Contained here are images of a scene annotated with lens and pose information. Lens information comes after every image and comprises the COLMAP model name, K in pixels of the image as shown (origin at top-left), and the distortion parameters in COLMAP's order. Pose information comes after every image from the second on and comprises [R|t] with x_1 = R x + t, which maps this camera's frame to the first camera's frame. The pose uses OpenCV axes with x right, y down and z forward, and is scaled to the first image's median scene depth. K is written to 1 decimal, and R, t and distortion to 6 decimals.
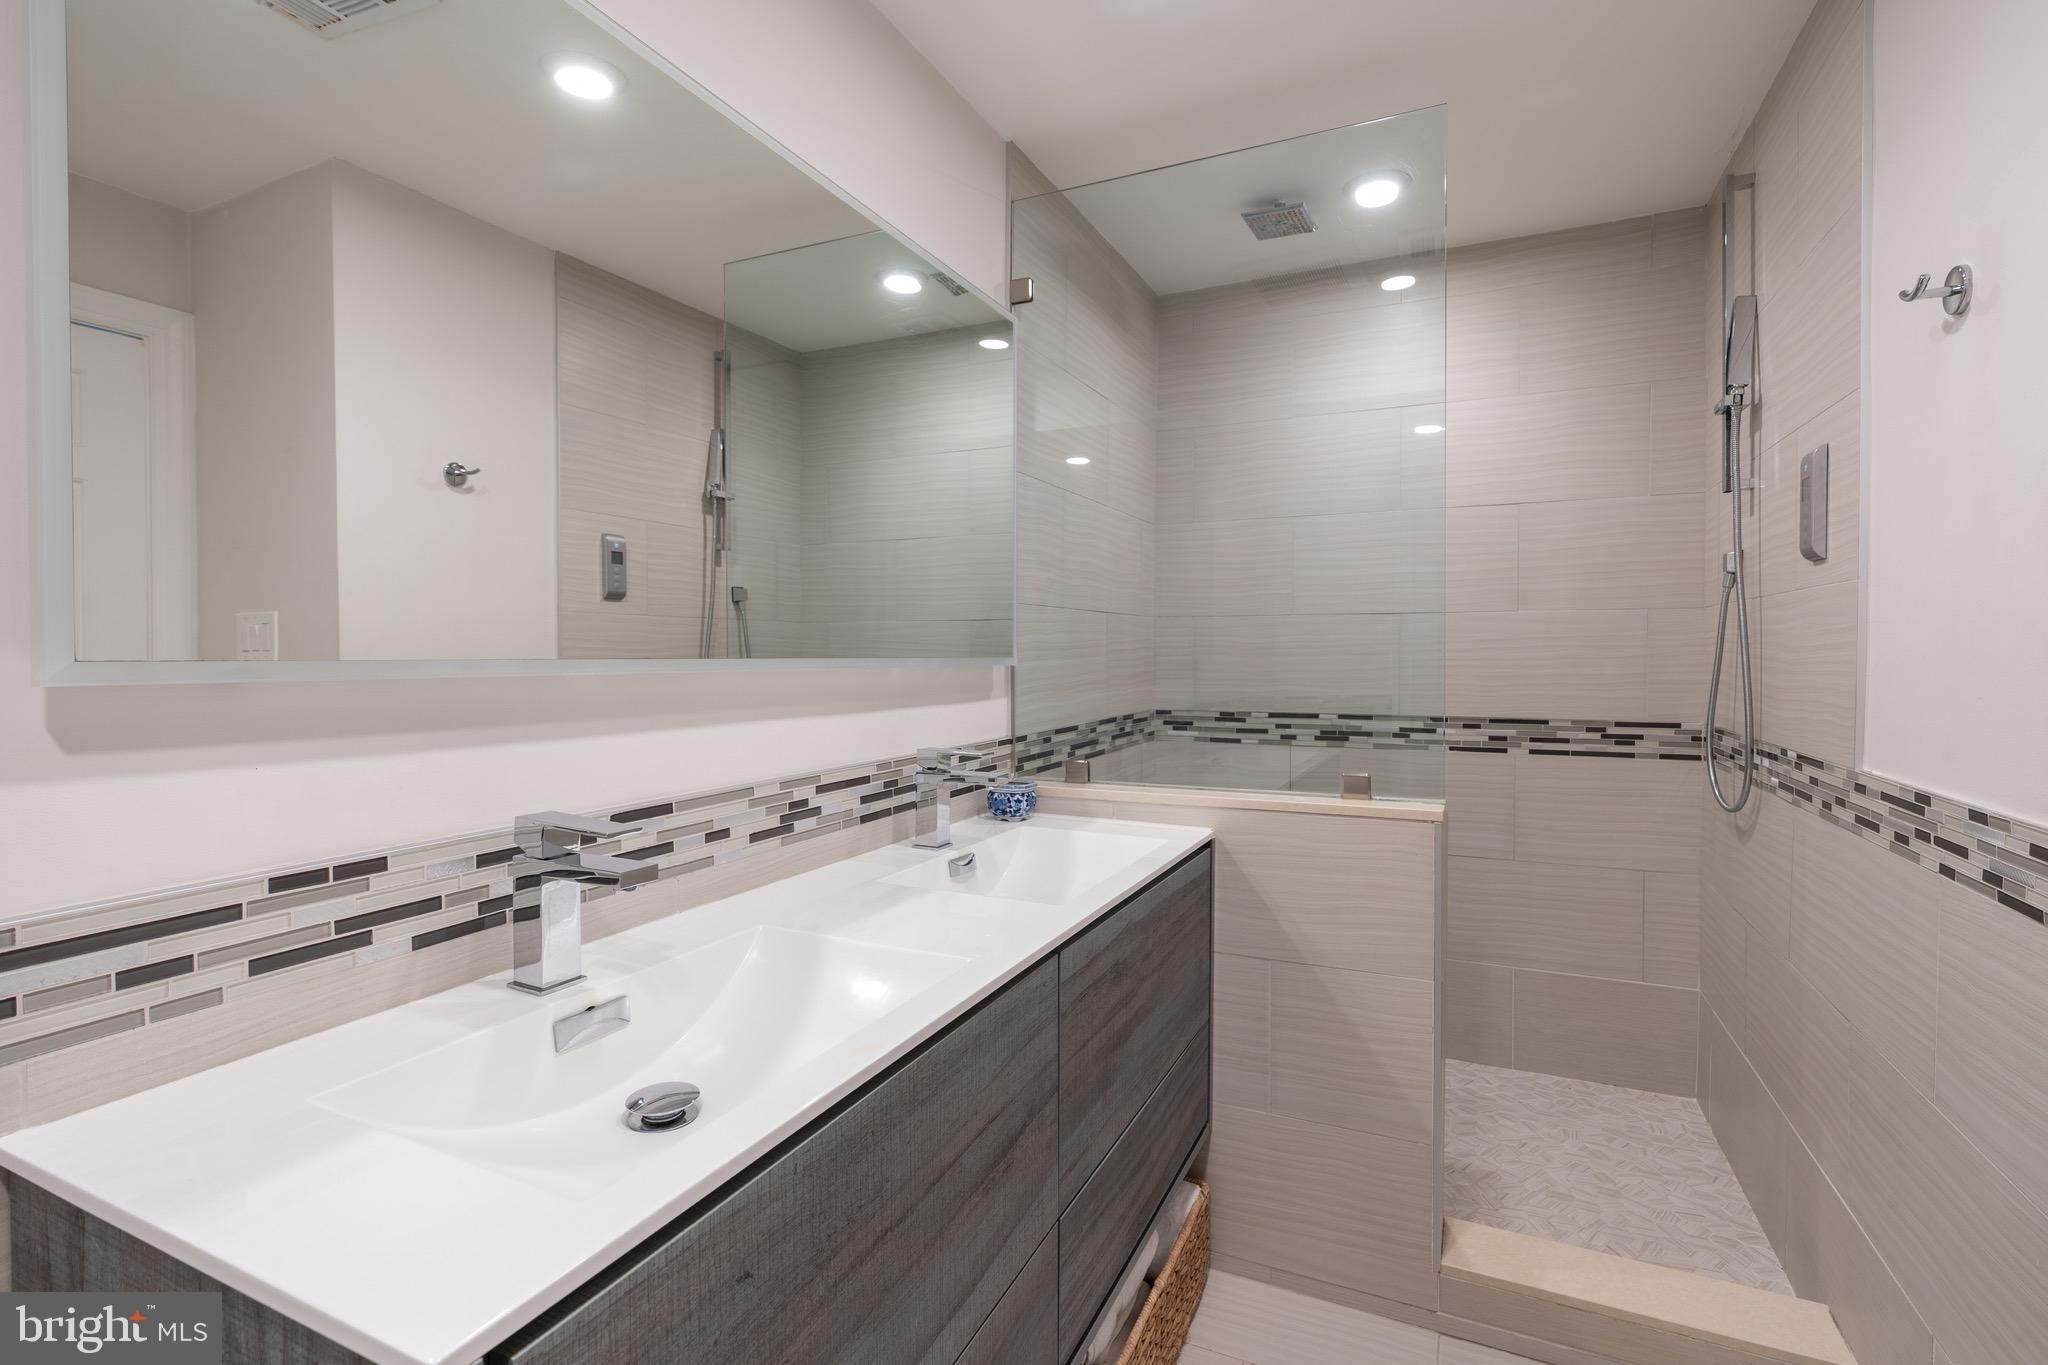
lens RADIAL K [[932.0, 0, 1033.6], [0, 932.0, 659.5], [0, 0, 1]] dist [0.000339, 0.000421]
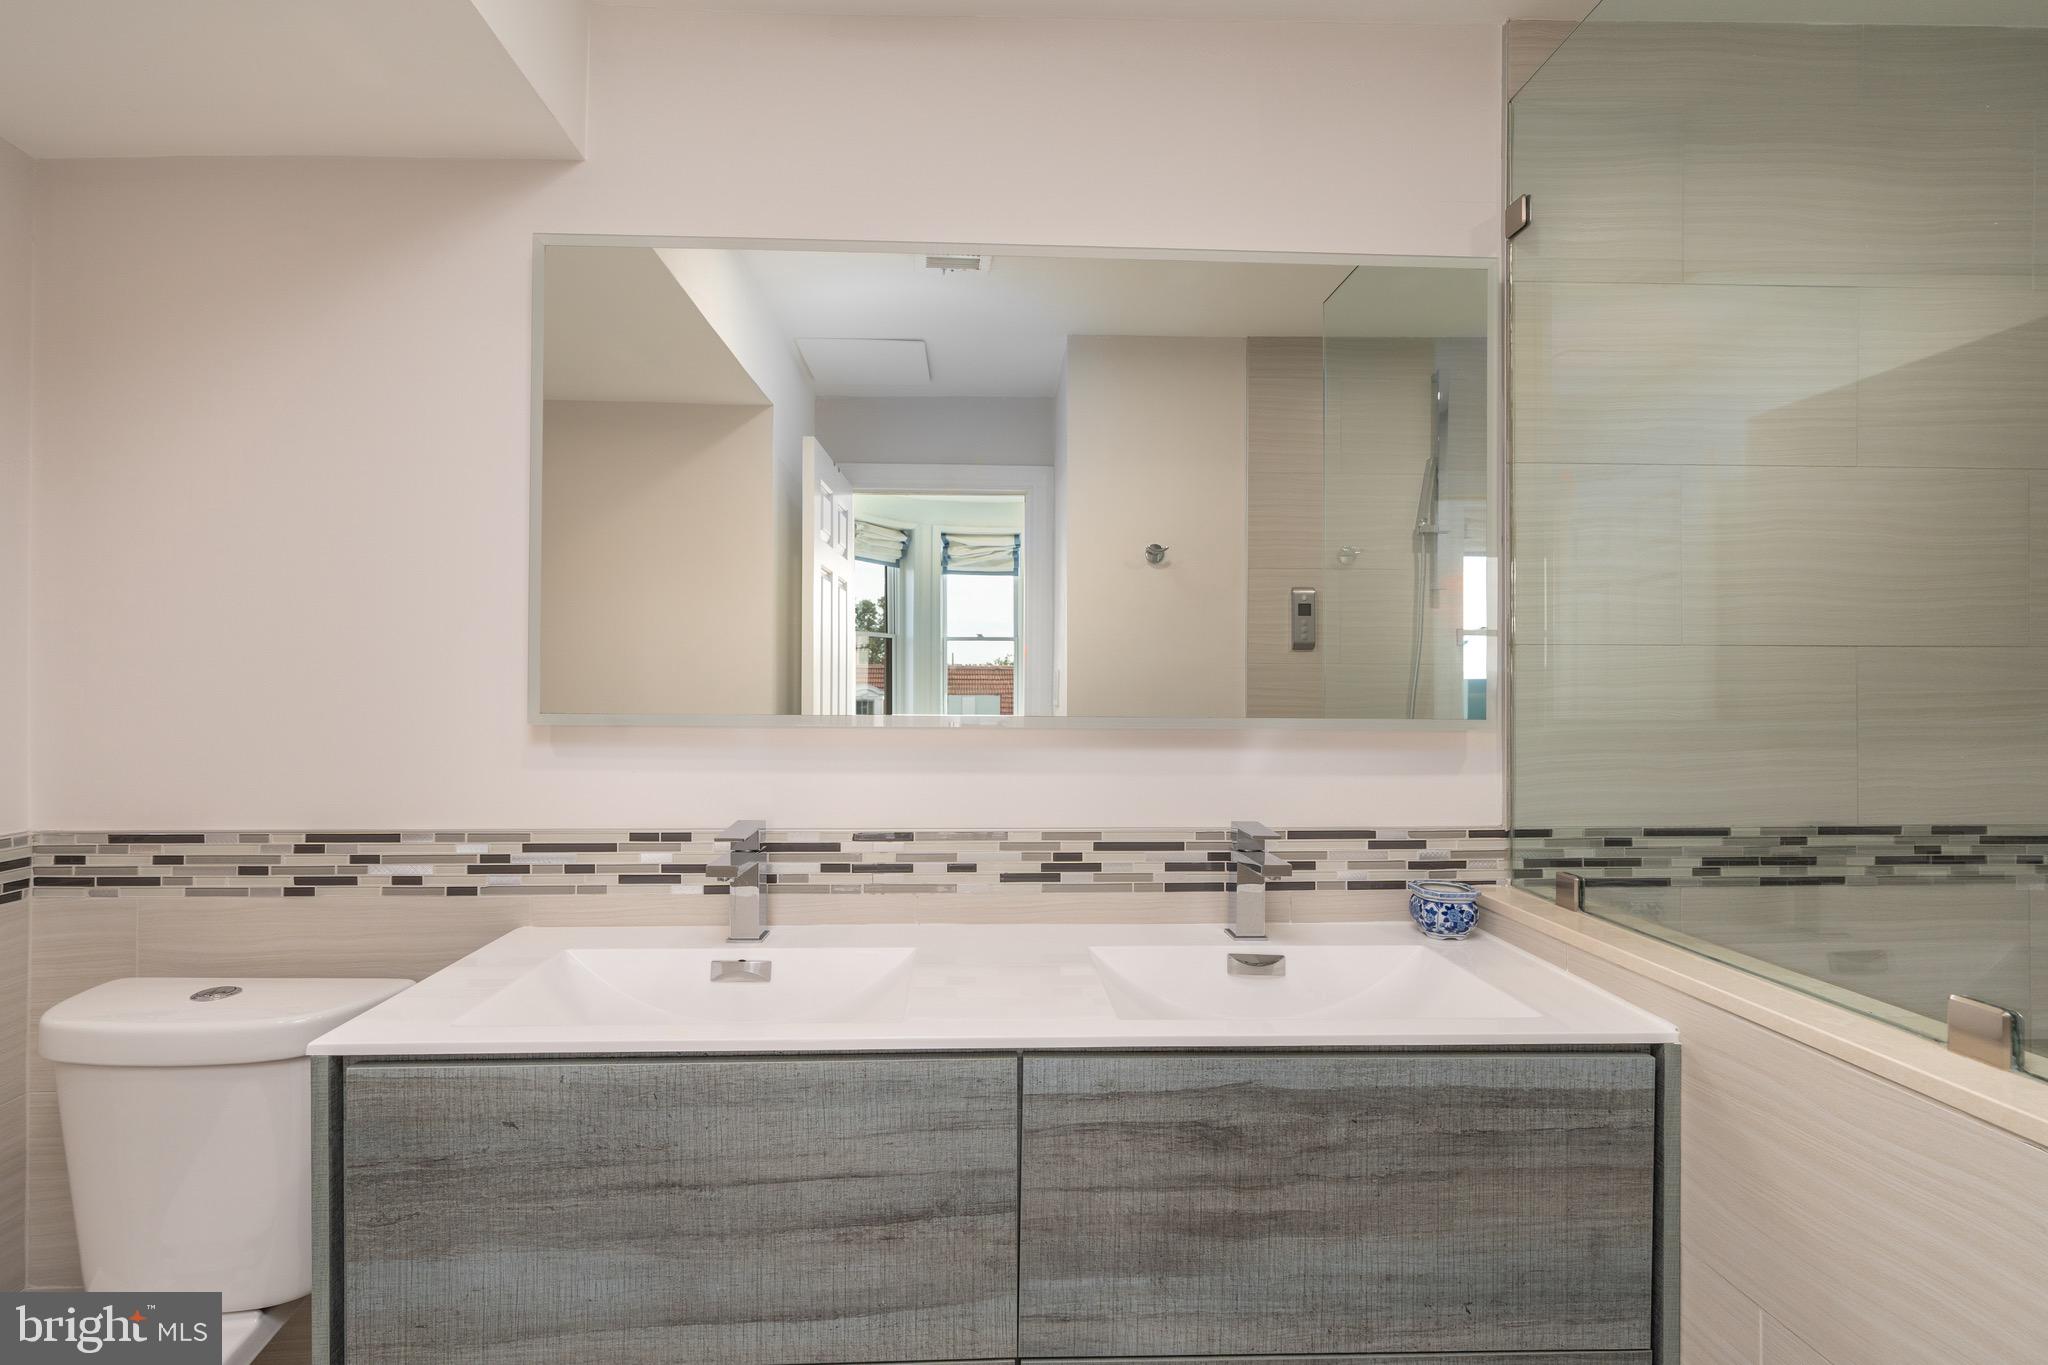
lens RADIAL K [[959.4, 0, 1024.0], [0, 959.4, 682.5], [0, 0, 1]] dist [-0.011117, 0.005934]
pose [[0.458808, -0.004779, -0.888523, 0.678915], [-0.011118, 0.999876, -0.011118, -0.026103], [0.888466, 0.014980, 0.458698, 0.468084]]
